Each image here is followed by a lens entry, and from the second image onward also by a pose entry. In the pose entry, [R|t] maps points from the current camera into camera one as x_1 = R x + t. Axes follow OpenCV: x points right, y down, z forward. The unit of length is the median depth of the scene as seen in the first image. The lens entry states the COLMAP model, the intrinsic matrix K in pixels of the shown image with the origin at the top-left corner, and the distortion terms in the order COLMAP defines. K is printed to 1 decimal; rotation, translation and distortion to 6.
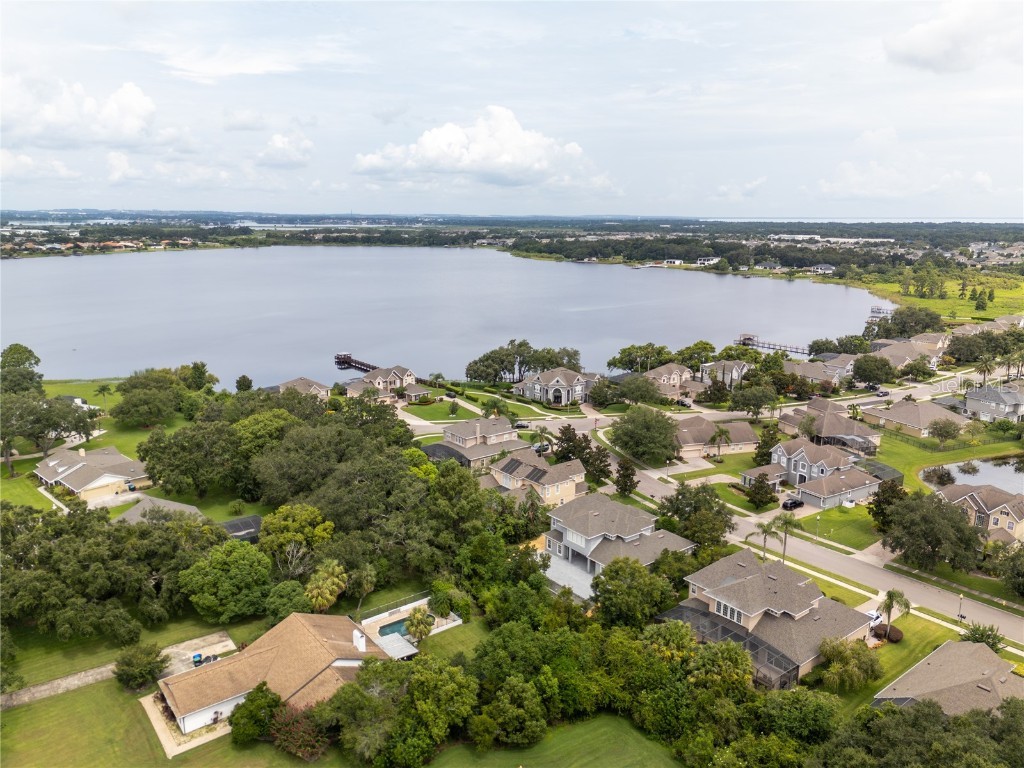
lens RADIAL K [[748.5, 0, 513.4], [0, 748.5, 389.1], [0, 0, 1]] dist [0.078612, -0.079912]
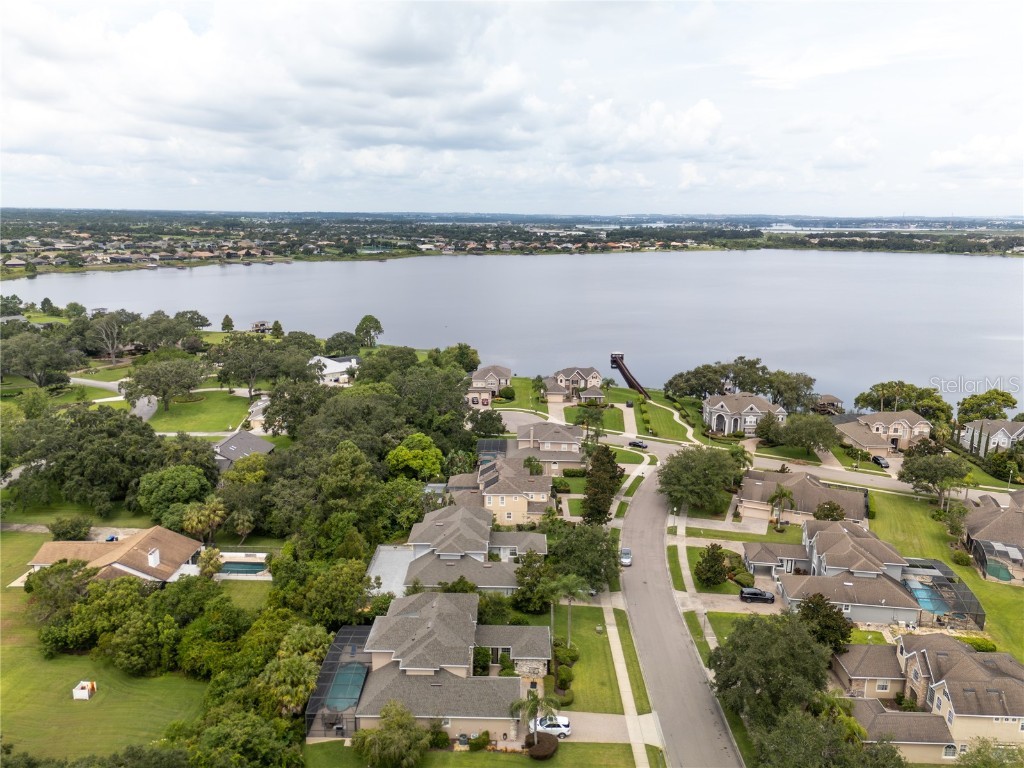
lens RADIAL K [[748.5, 0, 513.4], [0, 748.5, 389.1], [0, 0, 1]] dist [0.078612, -0.079912]
pose [[0.774254, 0.145900, -0.615827, 0.394258], [-0.148717, 0.987760, 0.047042, -0.034140], [0.615153, 0.055162, 0.786476, 0.150286]]
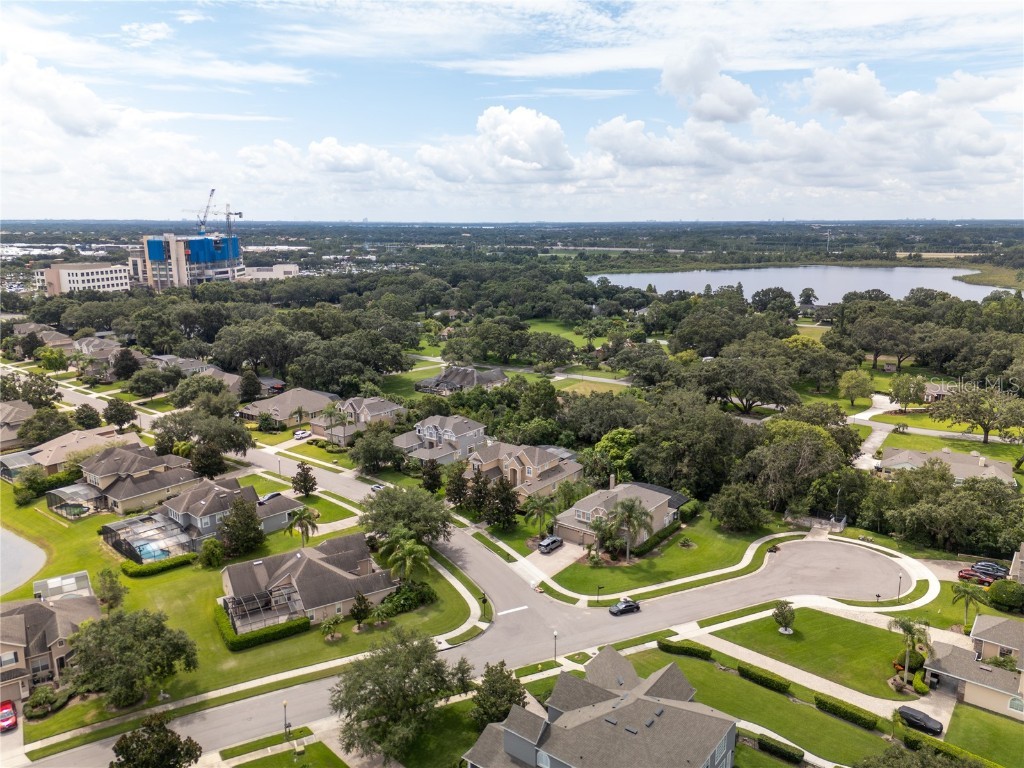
lens RADIAL K [[748.5, 0, 513.4], [0, 748.5, 389.1], [0, 0, 1]] dist [0.078612, -0.079912]
pose [[-0.969457, 0.048583, -0.240402, 0.183551], [-0.060602, 0.902341, 0.426741, -0.280650], [0.237657, 0.428275, -0.871837, 1.214983]]
